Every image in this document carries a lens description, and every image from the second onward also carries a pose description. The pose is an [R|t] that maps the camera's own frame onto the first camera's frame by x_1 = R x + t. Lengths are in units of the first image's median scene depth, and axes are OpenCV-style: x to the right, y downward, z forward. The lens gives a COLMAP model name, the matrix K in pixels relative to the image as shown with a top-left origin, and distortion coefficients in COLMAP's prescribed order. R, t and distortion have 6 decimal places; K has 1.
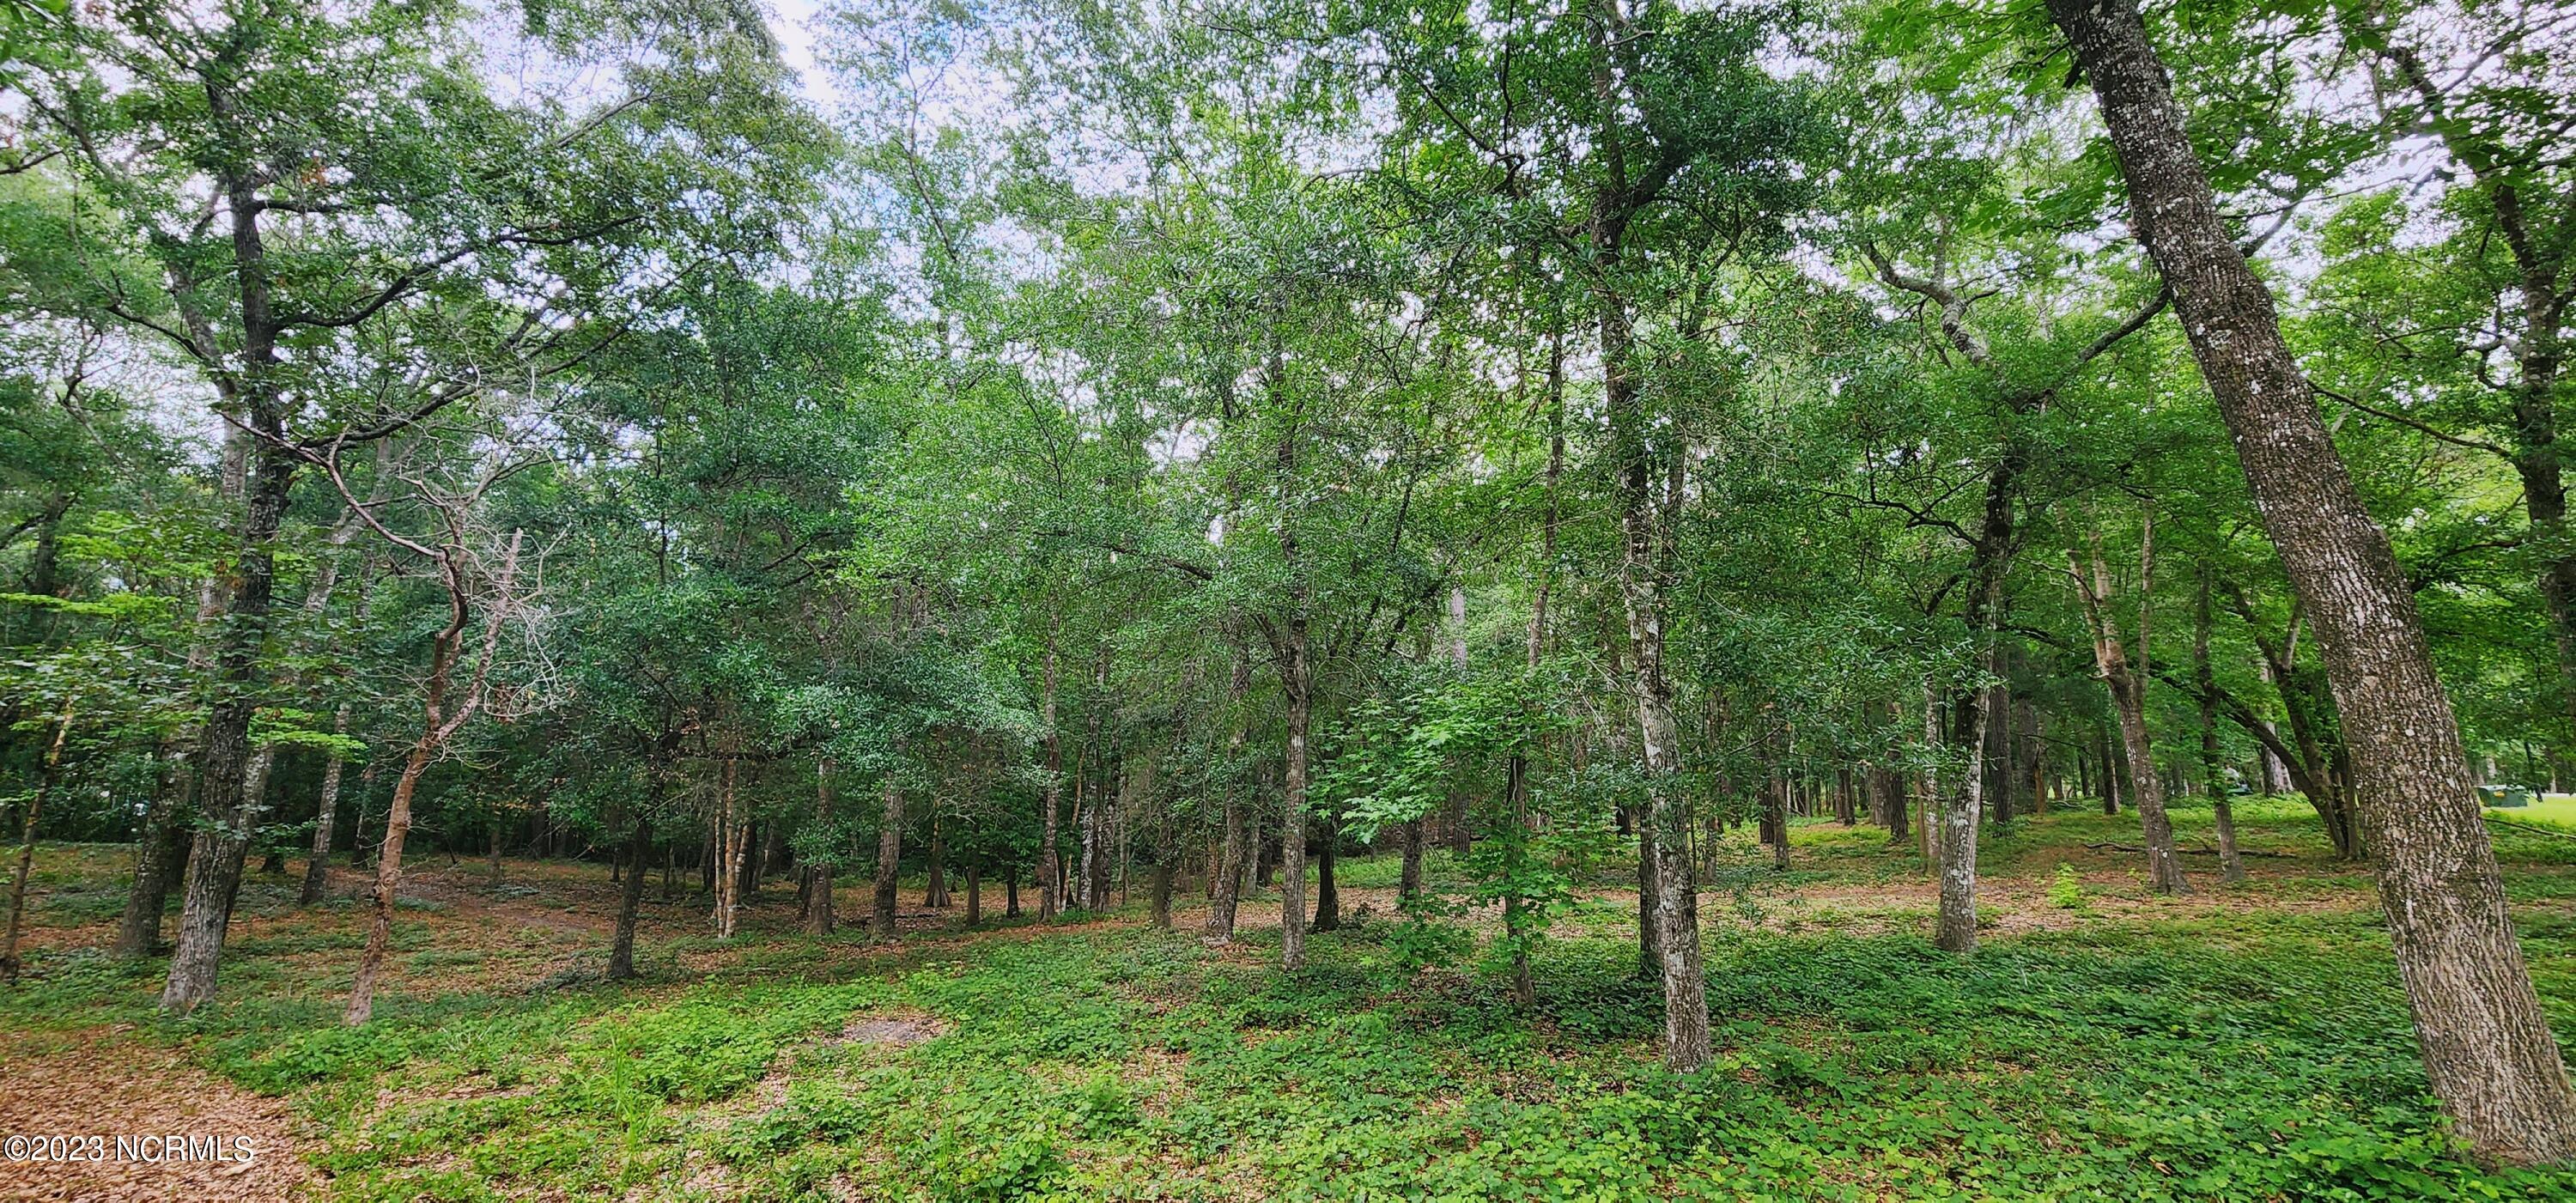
lens RADIAL K [[1073.7, 0, 1288.0], [0, 1073.7, 601.5], [0, 0, 1]] dist [-0.003408, -0.000055]
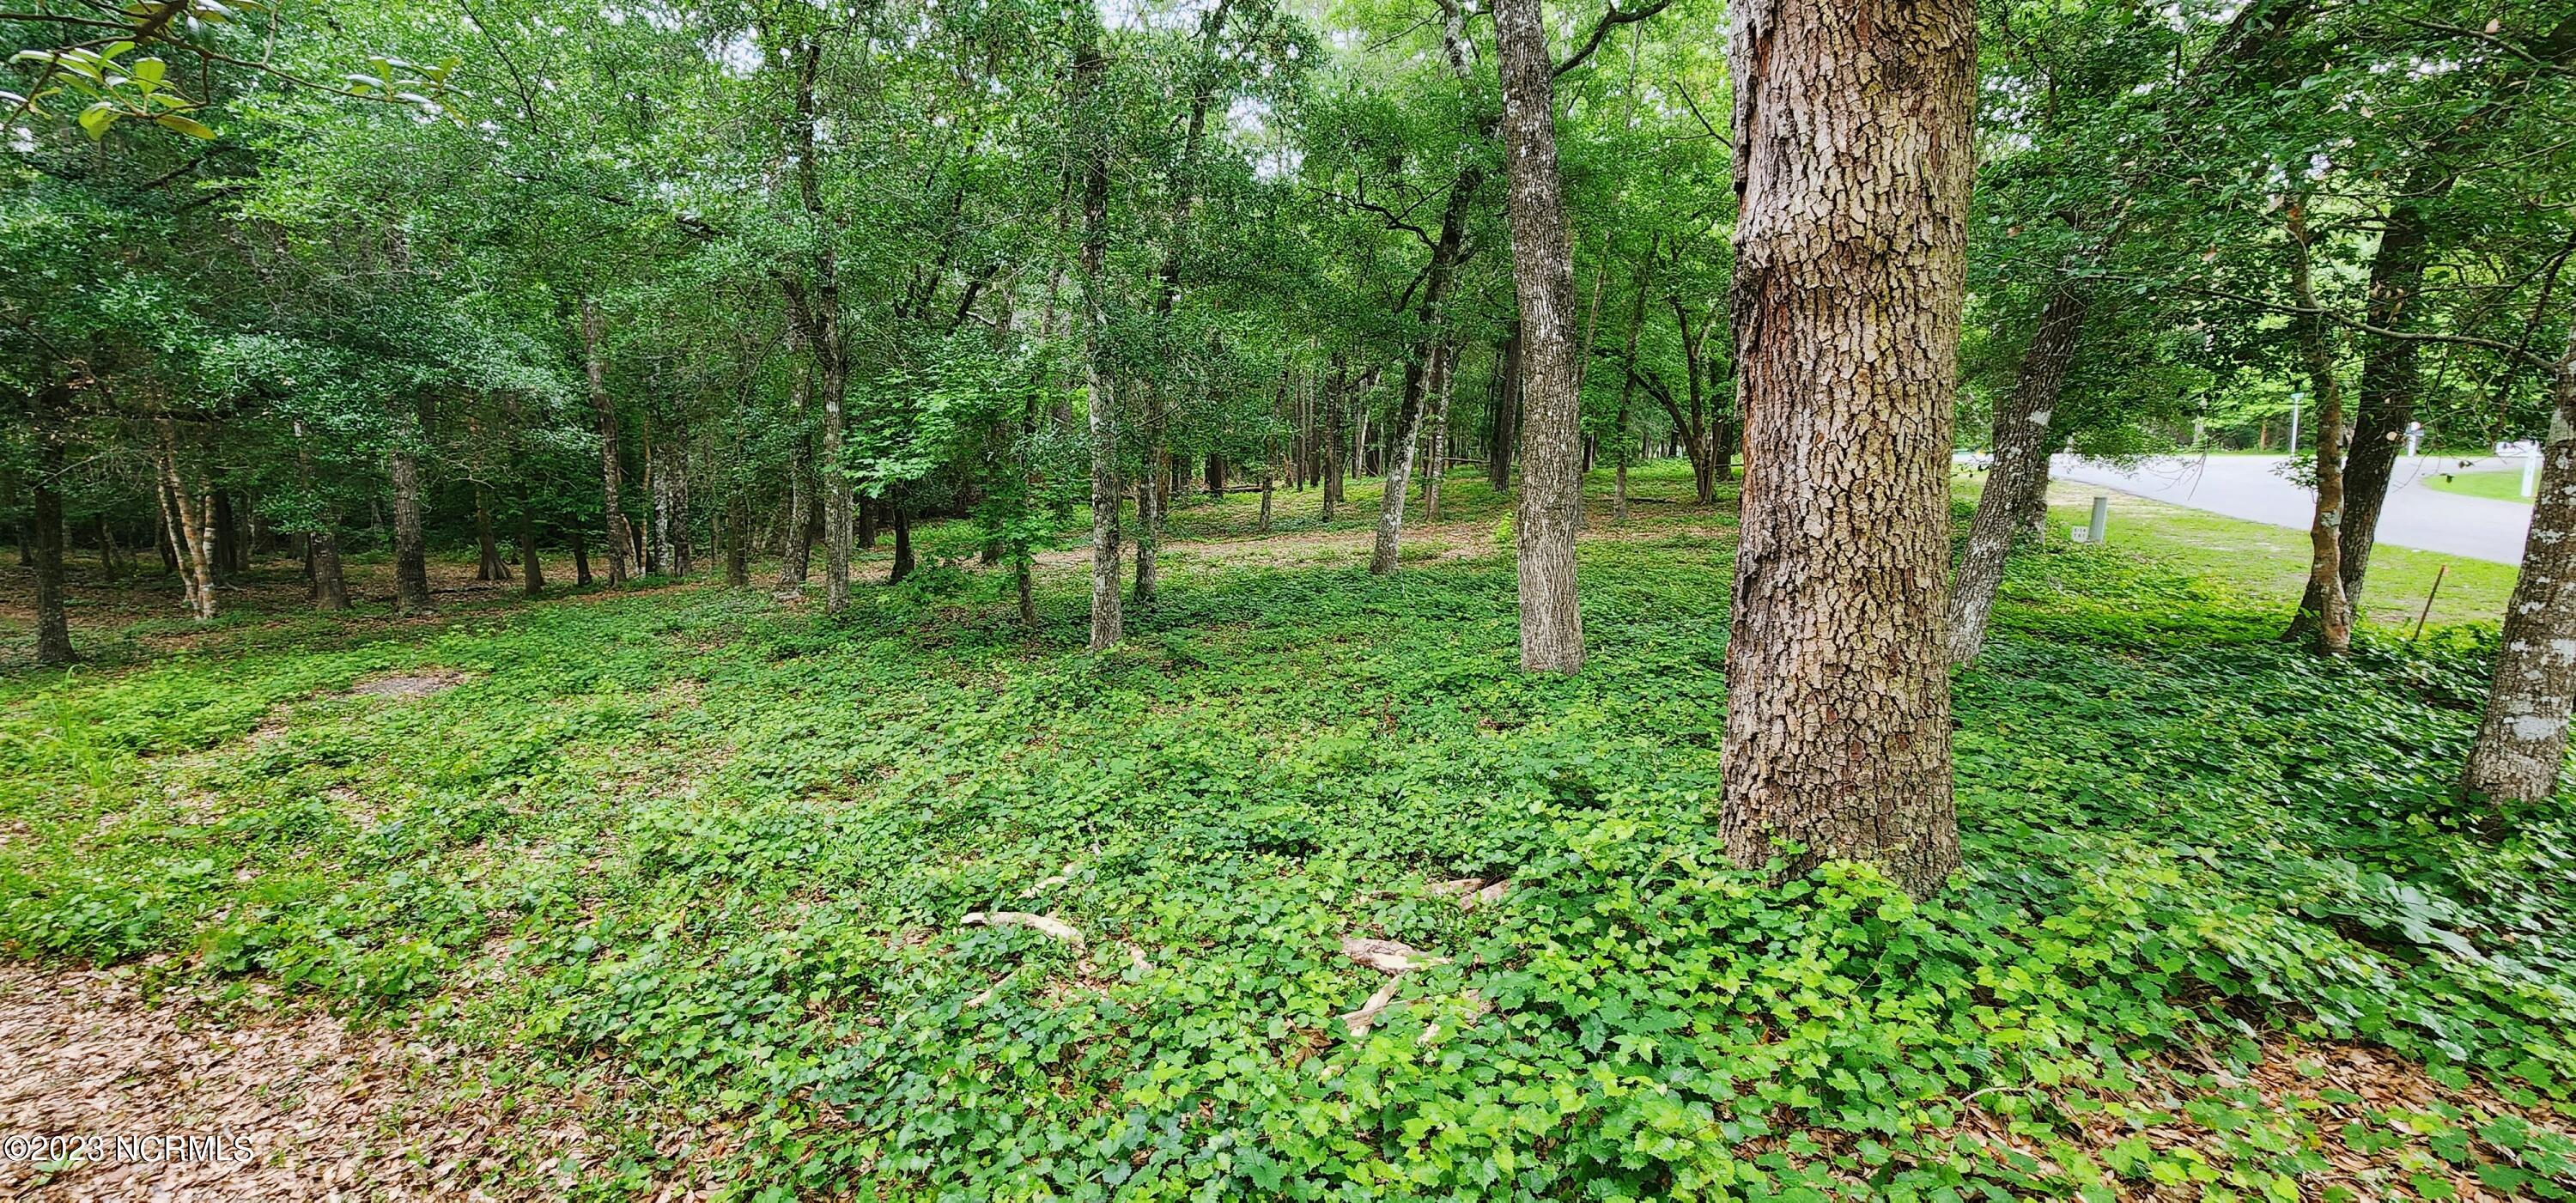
lens RADIAL K [[1060.9, 0, 1288.0], [0, 1060.9, 601.5], [0, 0, 1]] dist [-0.001559, -0.000547]
pose [[0.947229, -0.044956, 0.317391, 0.079996], [-0.054574, 0.953047, 0.297864, -0.019140], [-0.315879, -0.299467, 0.900300, -0.116809]]
